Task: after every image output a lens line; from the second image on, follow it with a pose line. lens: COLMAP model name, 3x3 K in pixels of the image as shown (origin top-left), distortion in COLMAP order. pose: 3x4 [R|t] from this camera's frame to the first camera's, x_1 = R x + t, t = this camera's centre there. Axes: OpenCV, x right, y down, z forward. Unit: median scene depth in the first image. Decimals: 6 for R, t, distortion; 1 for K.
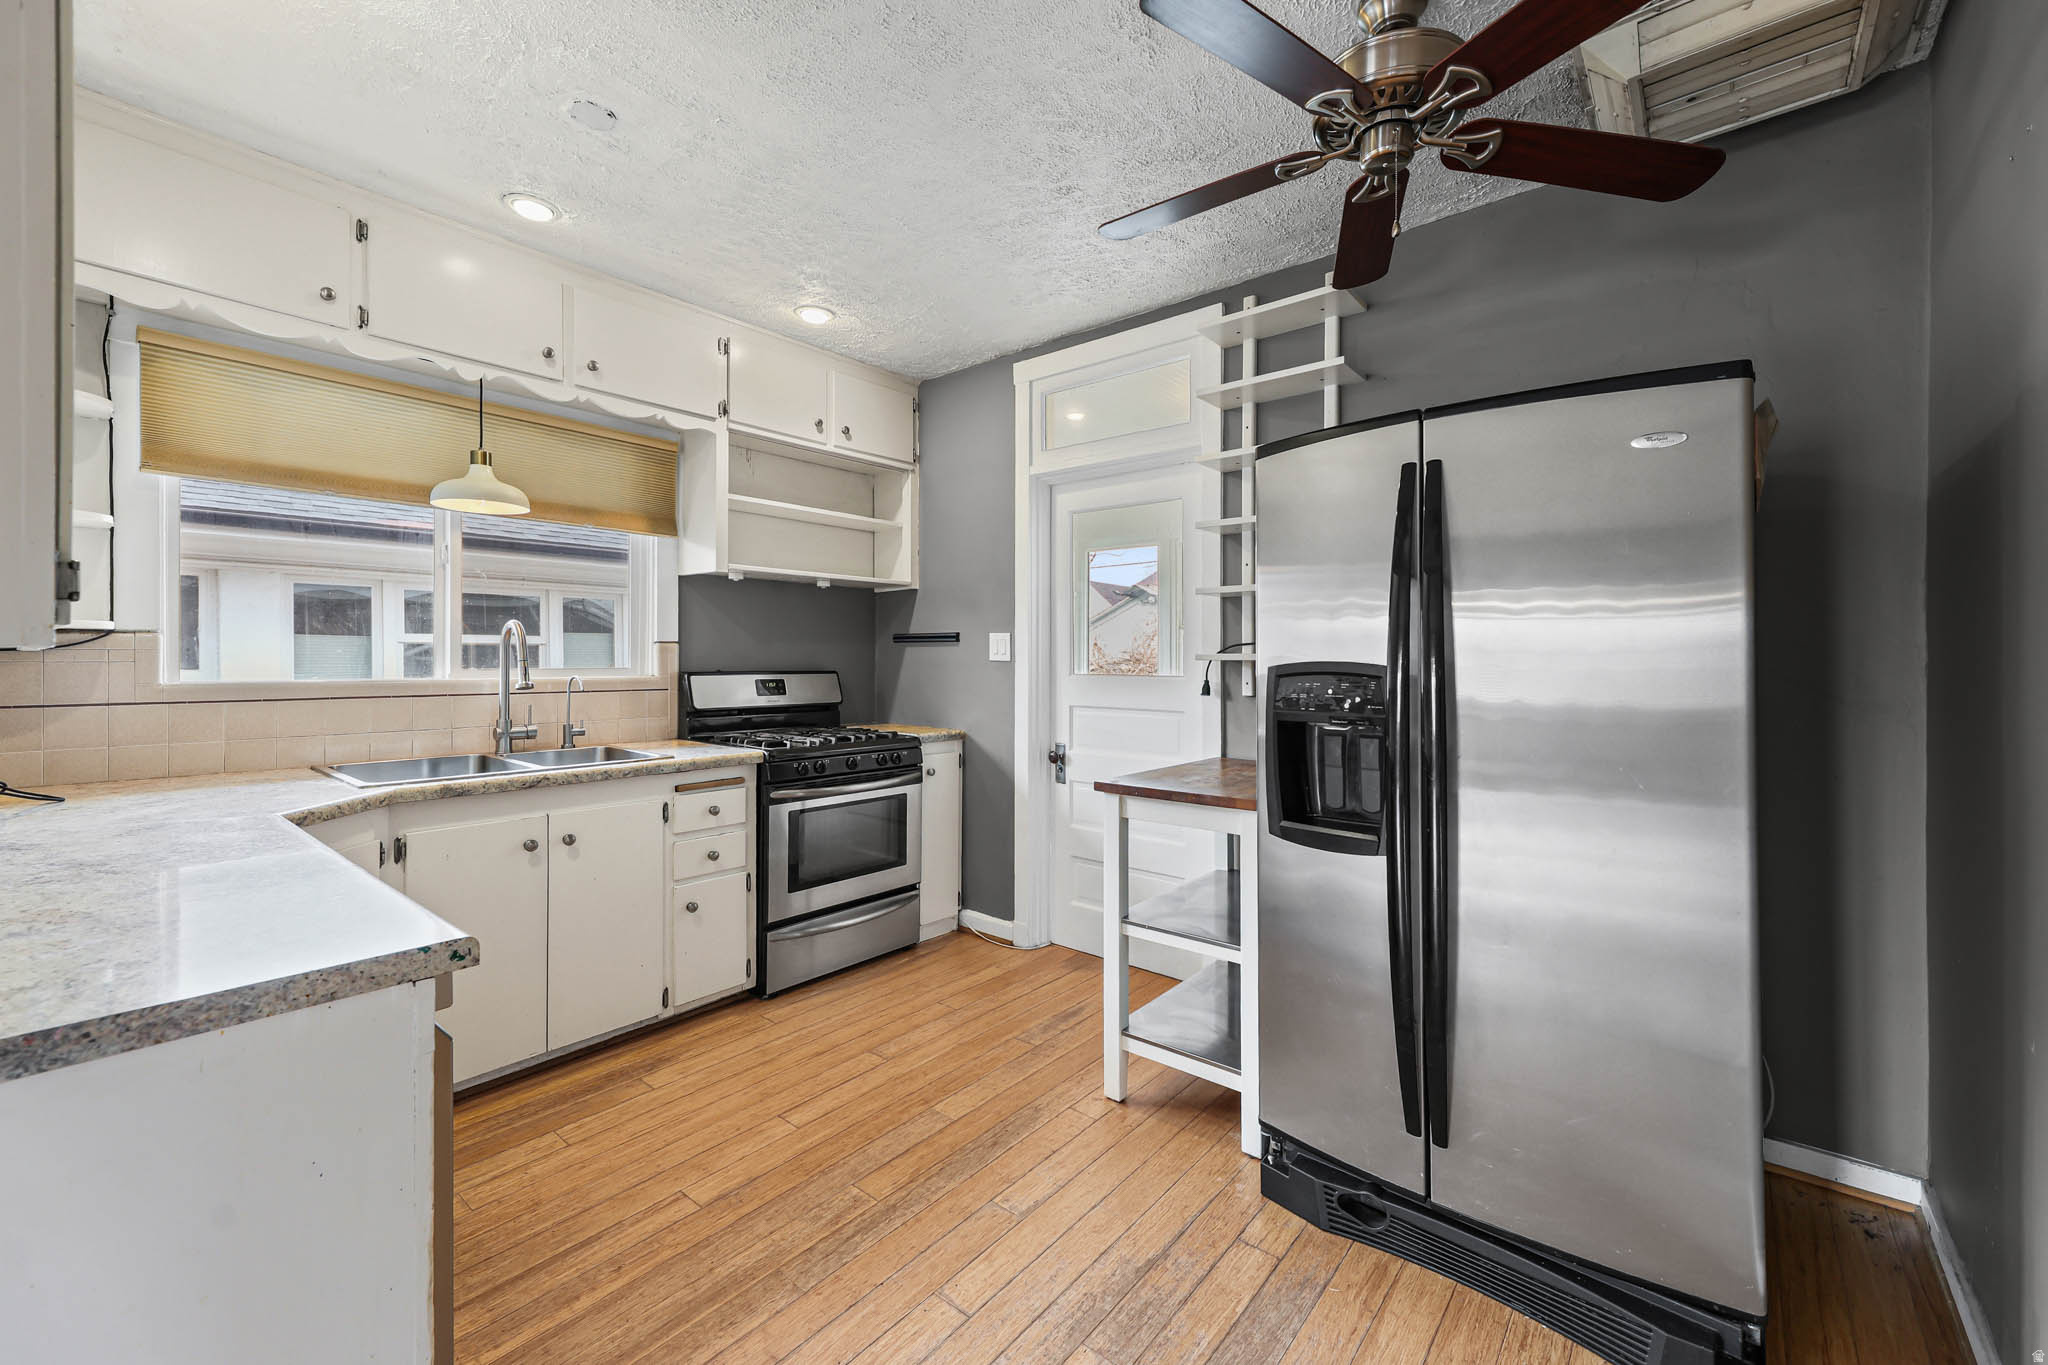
lens RADIAL K [[822.9, 0, 1022.3], [0, 822.9, 674.5], [0, 0, 1]] dist [-0.000621, -0.000076]
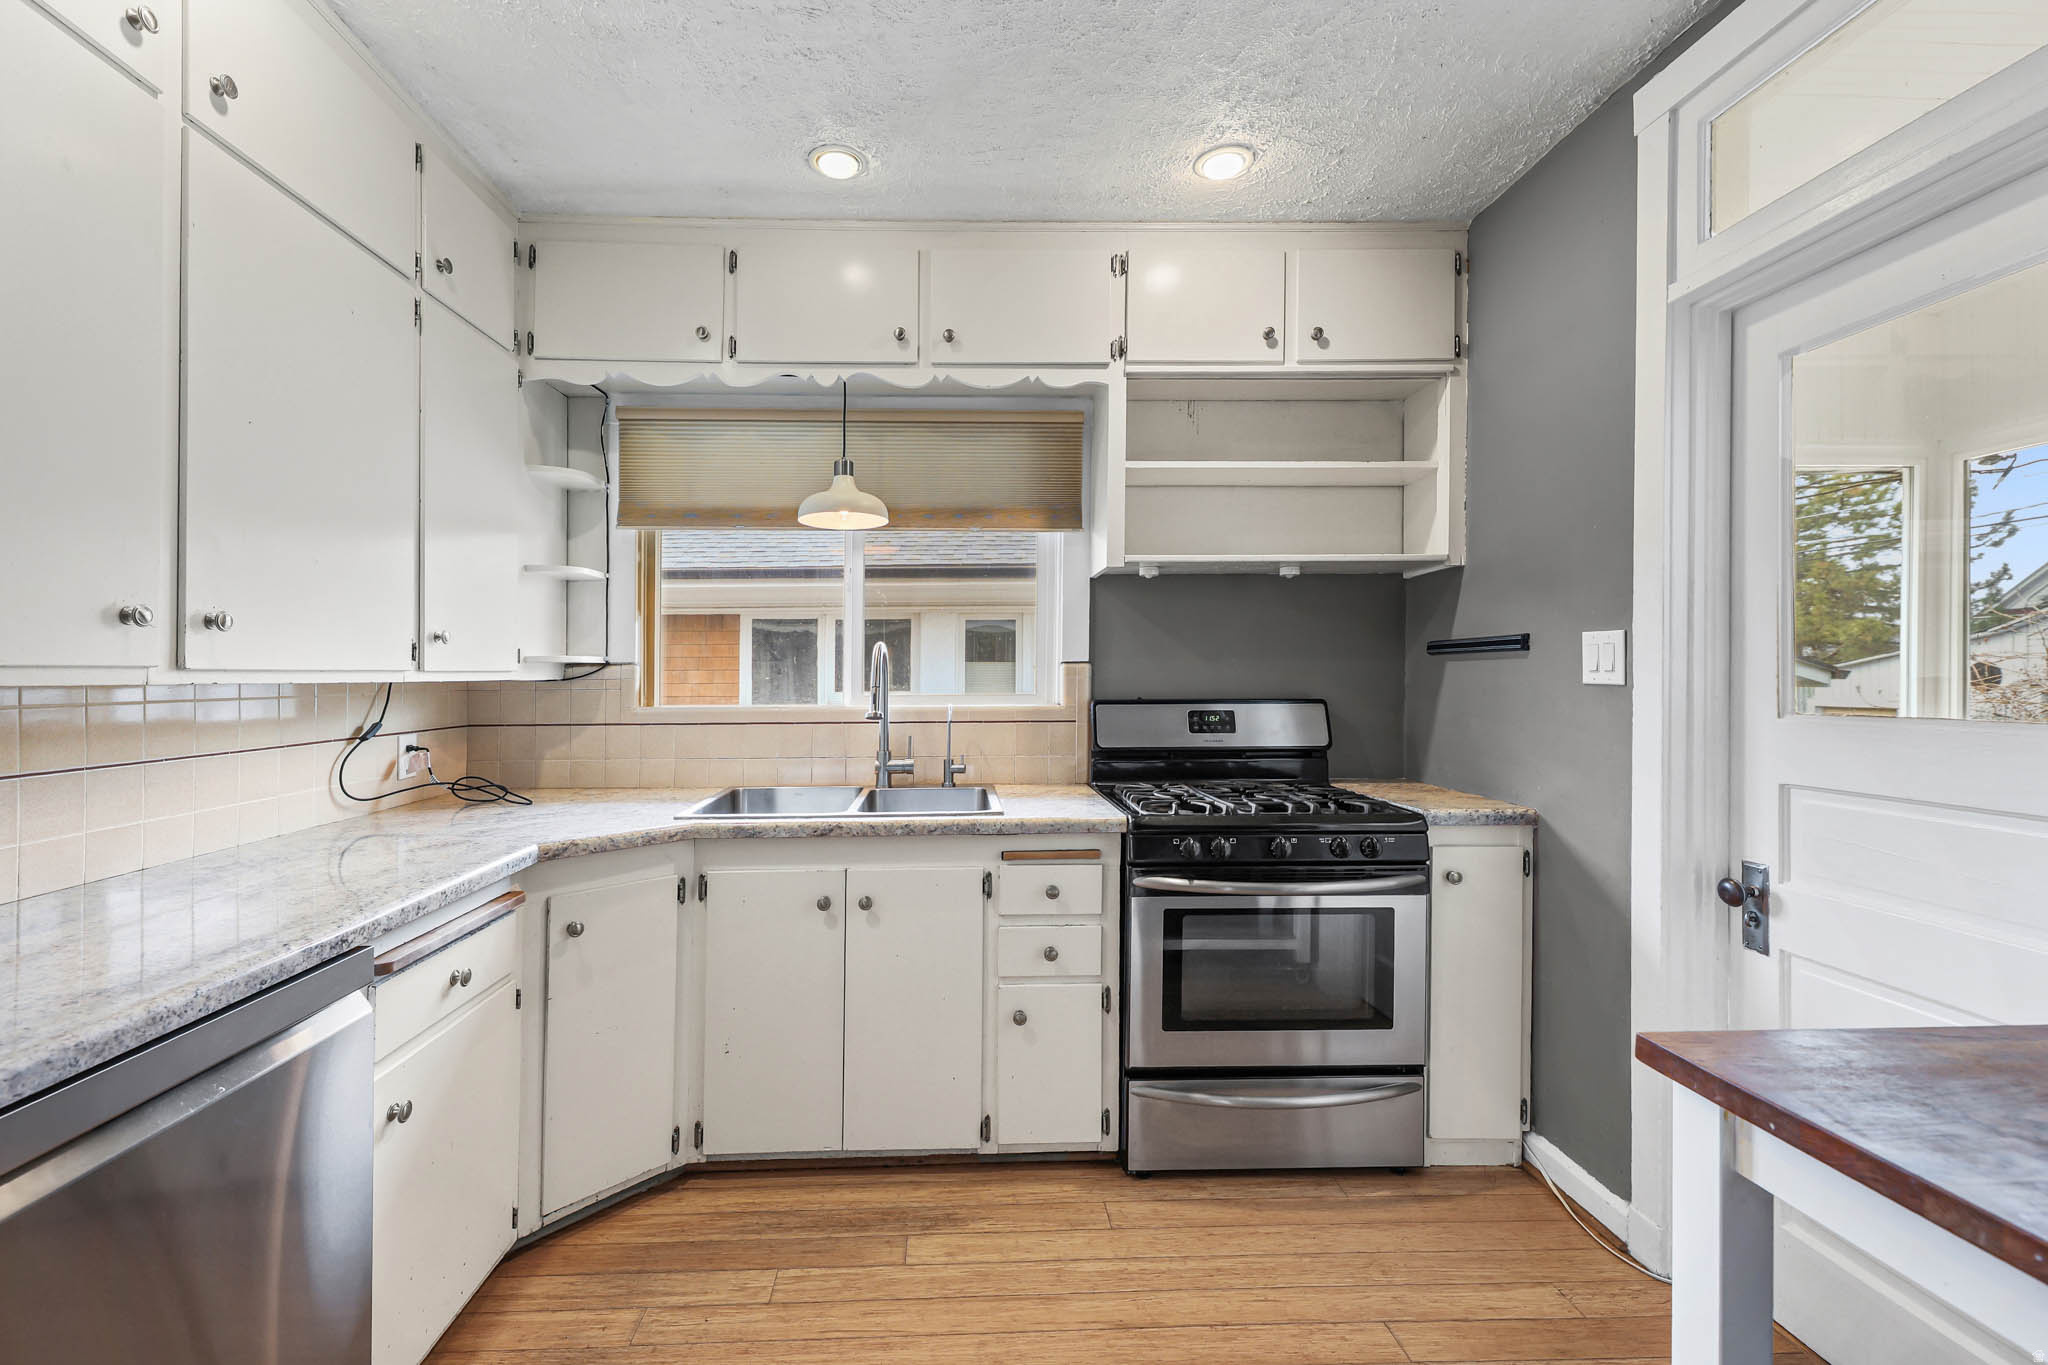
lens RADIAL K [[842.1, 0, 969.5], [0, 842.1, 687.8], [0, 0, 1]] dist [0.003808, 0.000060]
pose [[0.662510, 0.000424, -0.749053, 0.114379], [-0.006758, 0.999963, -0.005412, -0.009319], [0.749023, 0.008647, 0.662488, 0.376602]]
